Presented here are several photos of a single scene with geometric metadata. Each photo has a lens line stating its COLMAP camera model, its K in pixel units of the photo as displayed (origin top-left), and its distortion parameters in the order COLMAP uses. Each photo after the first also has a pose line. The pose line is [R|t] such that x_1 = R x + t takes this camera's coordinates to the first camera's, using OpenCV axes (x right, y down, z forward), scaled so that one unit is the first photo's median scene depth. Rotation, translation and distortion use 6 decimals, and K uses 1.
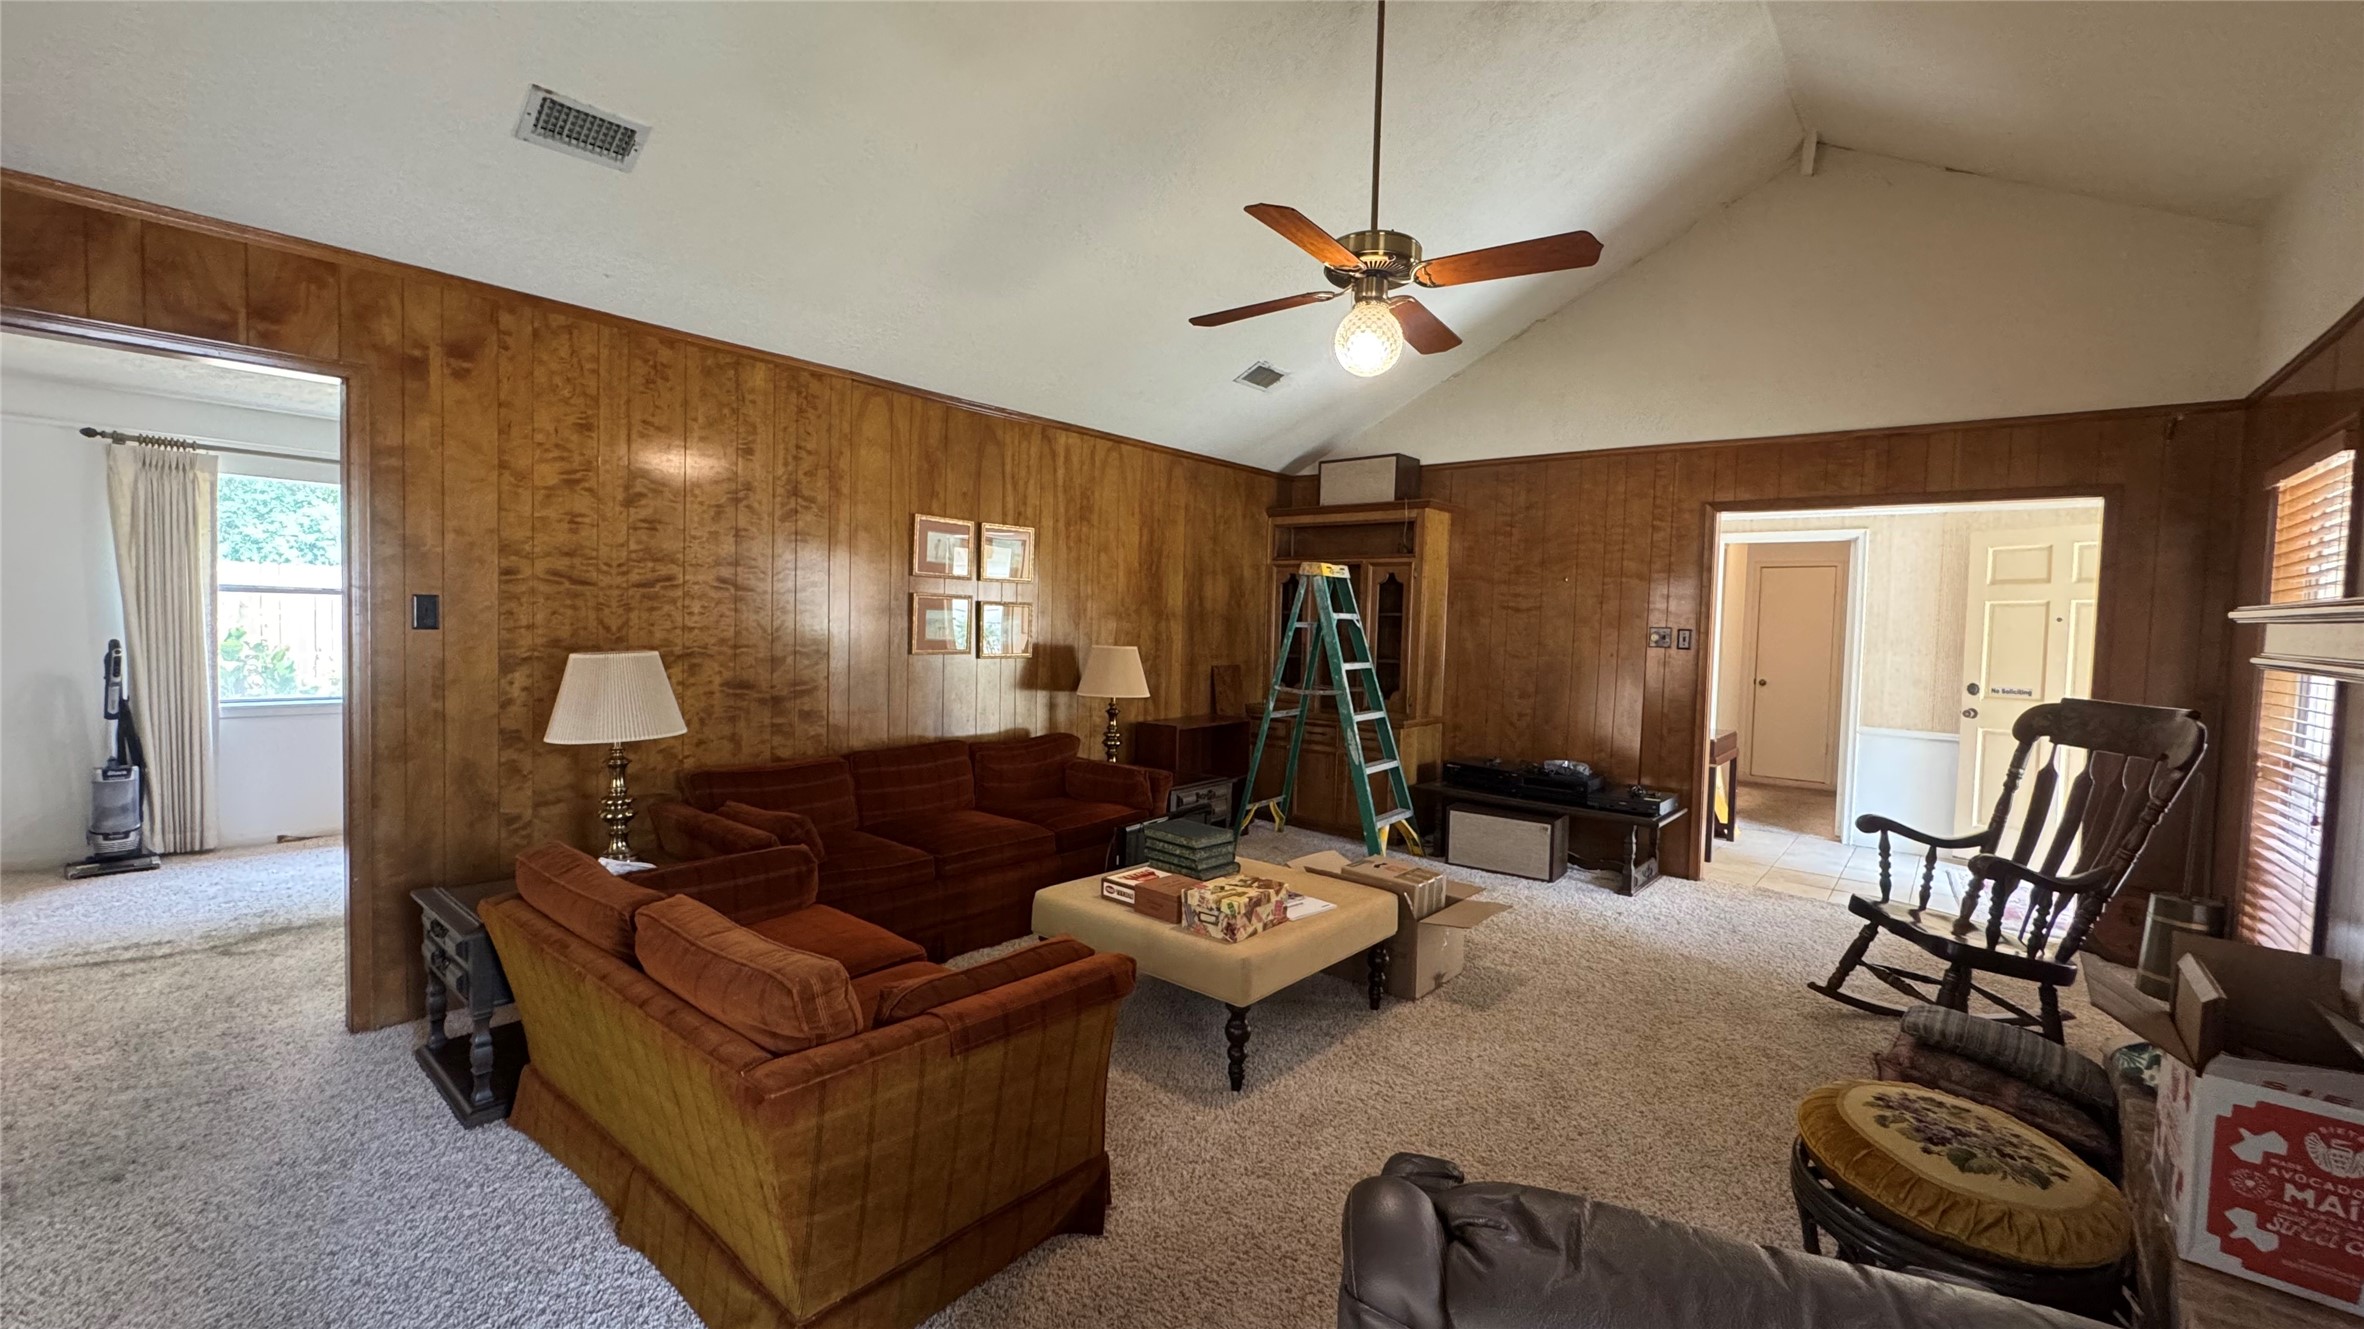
lens RADIAL K [[944.5, 0, 1175.4], [0, 944.5, 656.8], [0, 0, 1]] dist [-0.002700, 0.000277]
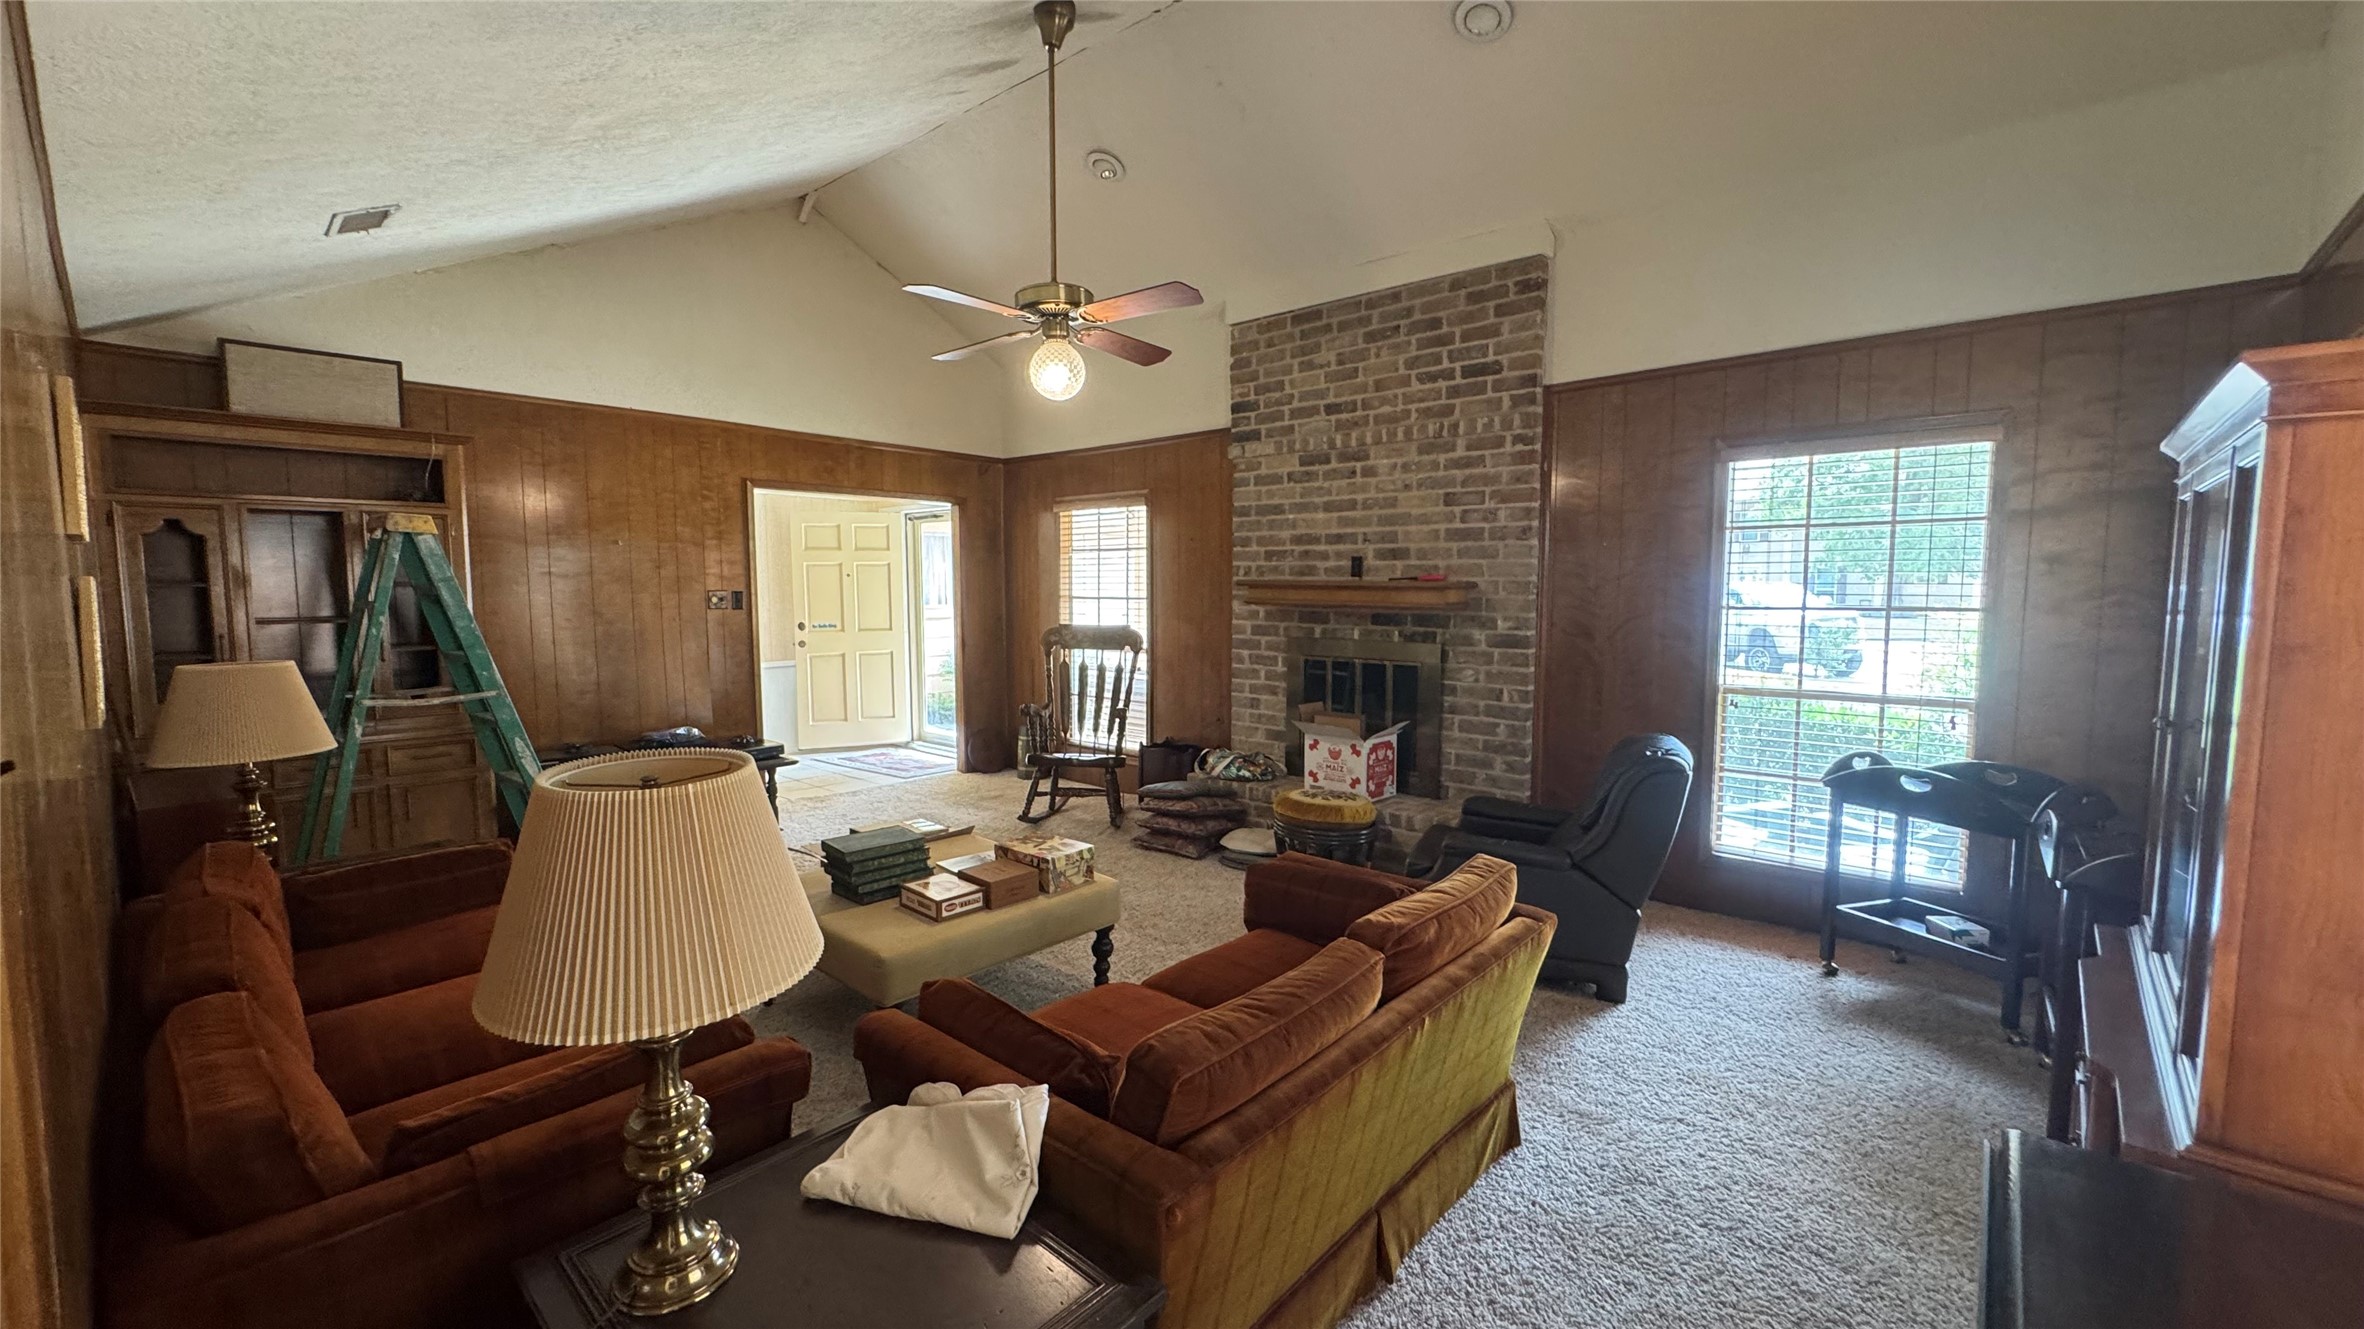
lens RADIAL K [[944.5, 0, 1175.8], [0, 944.5, 665.4], [0, 0, 1]] dist [-0.002700, 0.000277]
pose [[0.041614, -0.116241, 0.992349, -0.530058], [0.045346, 0.992405, 0.114346, -0.044249], [-0.998104, 0.040241, 0.046569, 0.417094]]
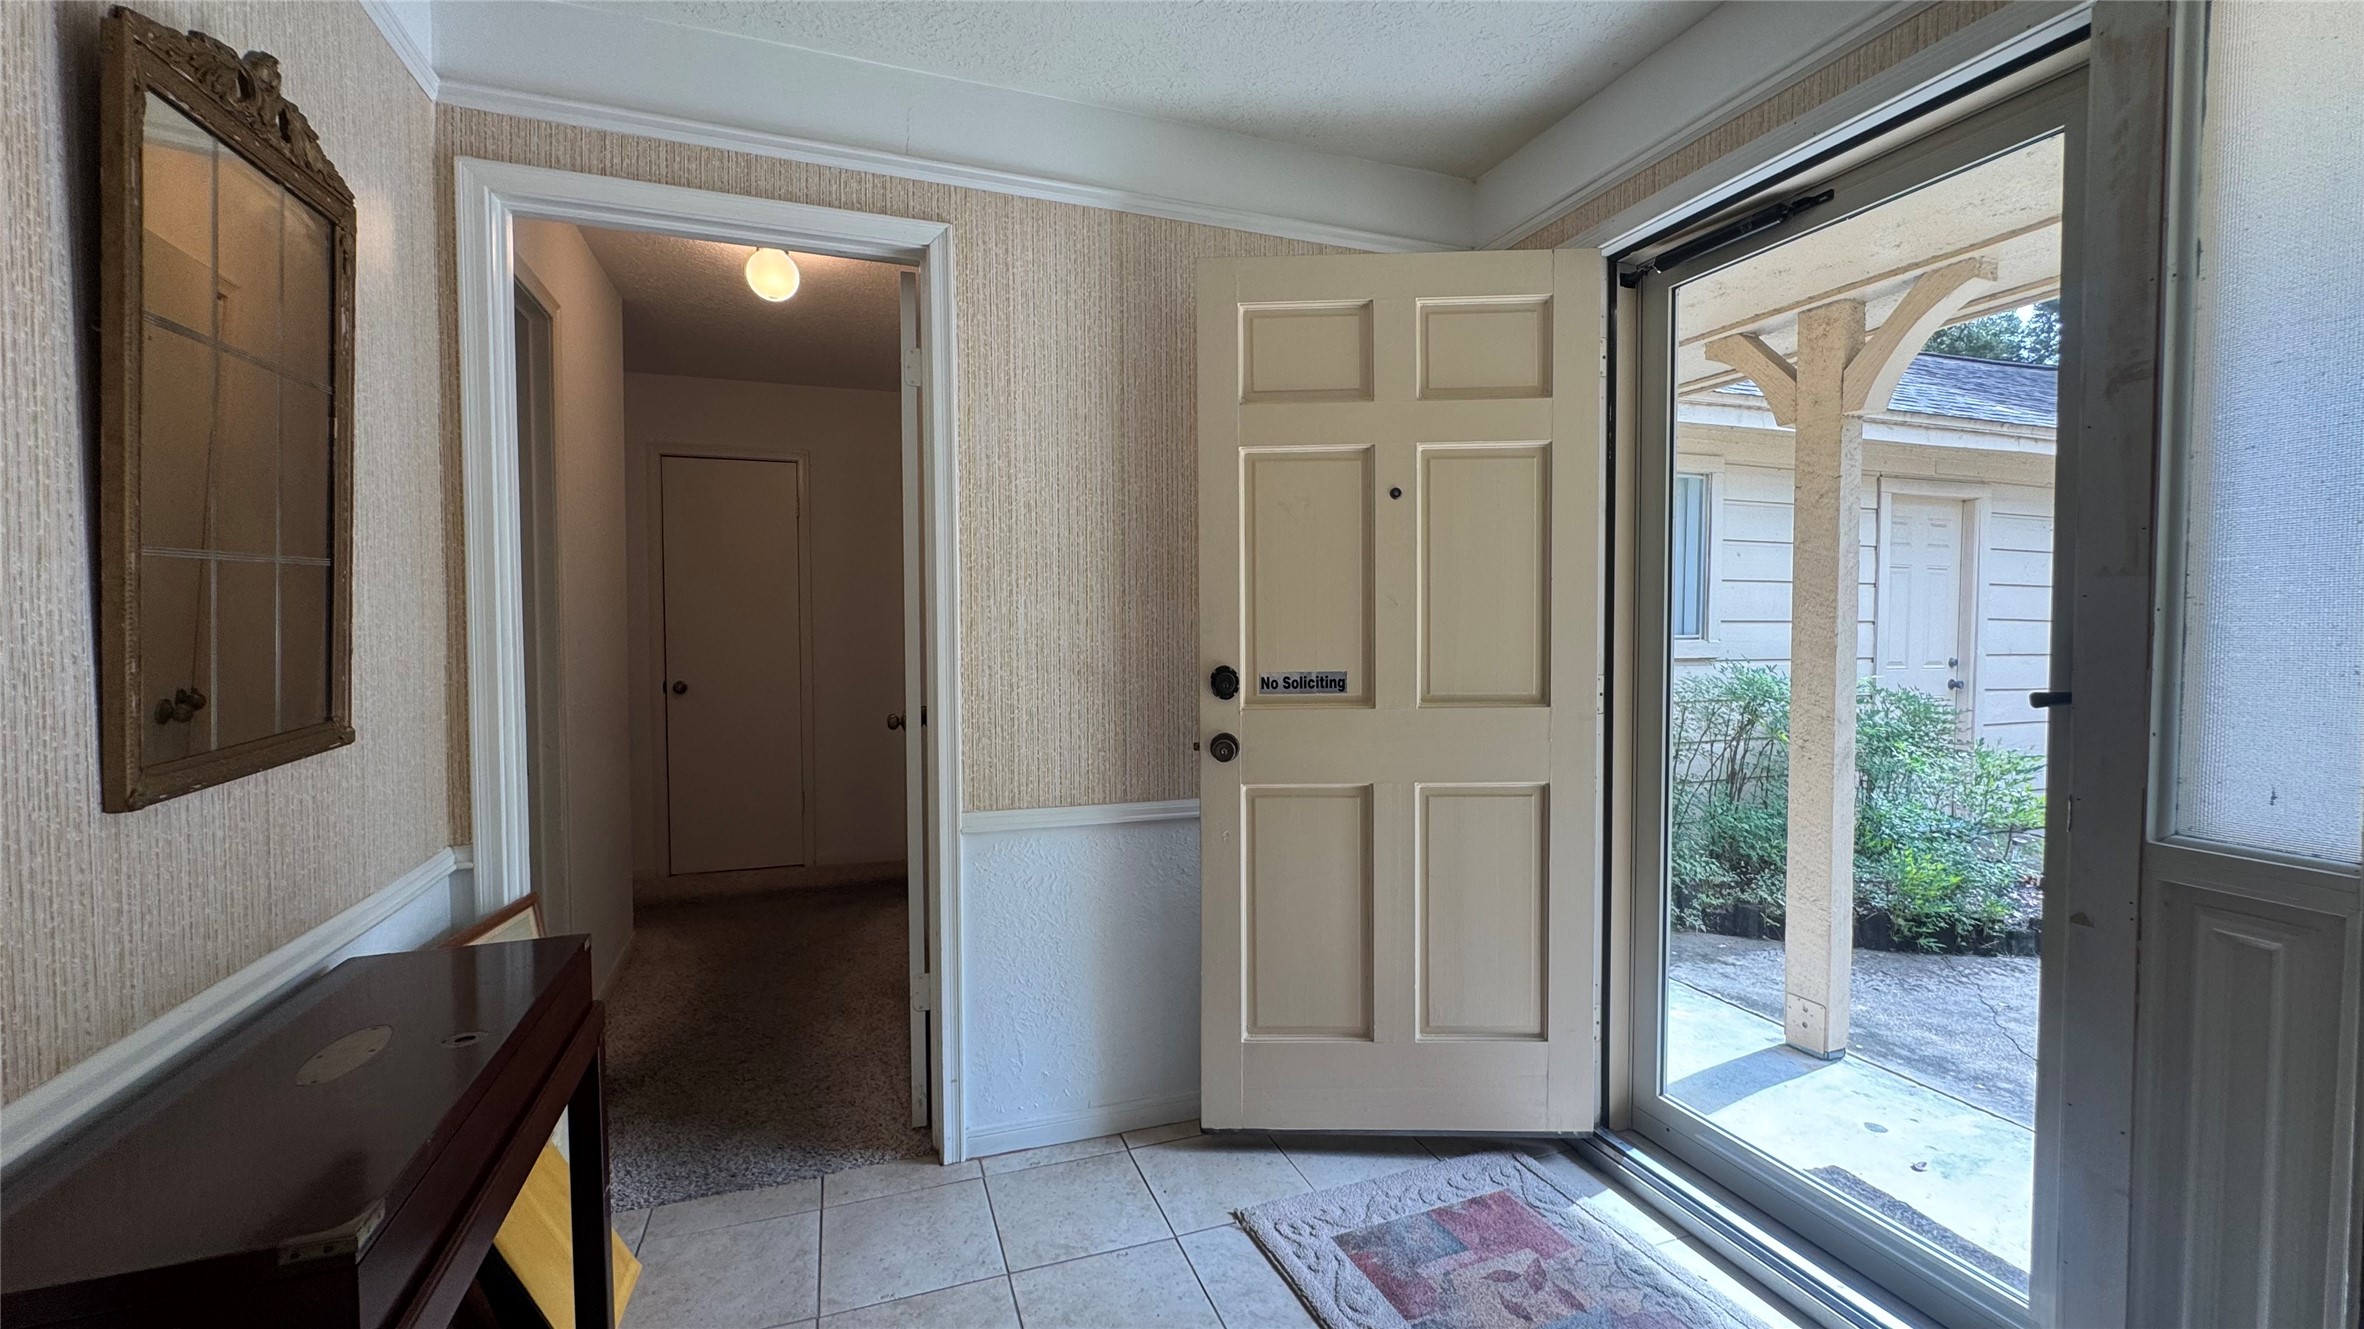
lens RADIAL K [[944.5, 0, 1181.9], [0, 944.5, 665.4], [0, 0, 1]] dist [-0.002700, 0.000277]
pose [[0.498565, -0.065263, 0.864392, 0.544187], [0.051819, 0.997622, 0.045433, 0.010298], [-0.865302, 0.022140, 0.500761, 0.873957]]
